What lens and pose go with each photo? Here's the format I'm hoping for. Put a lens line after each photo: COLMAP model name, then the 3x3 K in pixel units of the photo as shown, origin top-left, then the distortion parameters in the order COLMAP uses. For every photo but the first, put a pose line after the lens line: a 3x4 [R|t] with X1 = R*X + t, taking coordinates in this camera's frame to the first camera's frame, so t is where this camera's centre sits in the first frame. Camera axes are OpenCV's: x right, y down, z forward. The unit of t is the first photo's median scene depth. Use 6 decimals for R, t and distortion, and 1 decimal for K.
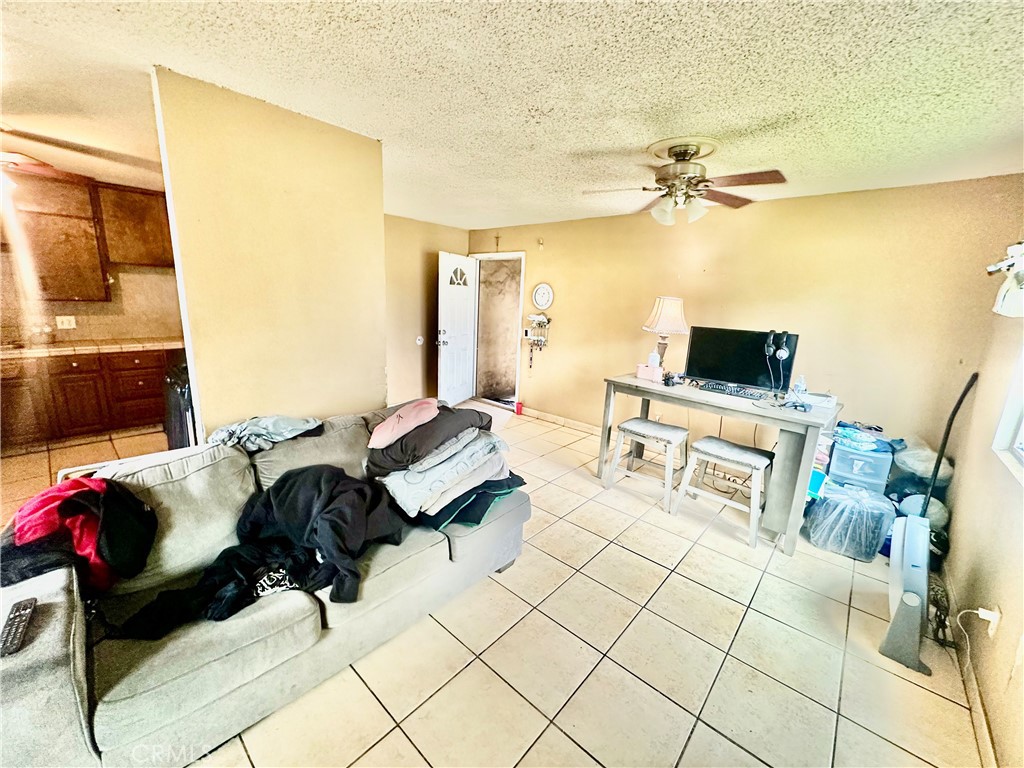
lens RADIAL K [[408.2, 0, 509.2], [0, 408.2, 385.1], [0, 0, 1]] dist [0.000561, 0.000298]
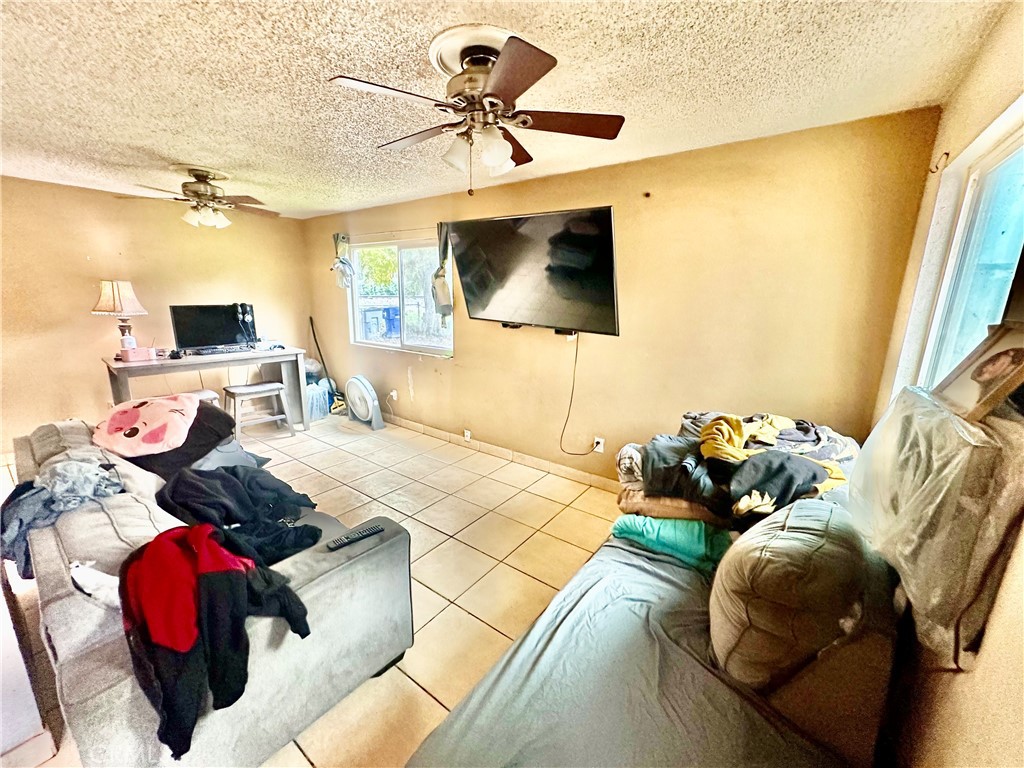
lens RADIAL K [[408.2, 0, 509.2], [0, 408.2, 385.1], [0, 0, 1]] dist [0.000561, 0.000298]
pose [[-0.098191, -0.265068, 0.959217, -0.940583], [0.196247, 0.939790, 0.279789, -0.077109], [-0.975626, 0.215717, -0.040260, 0.171322]]
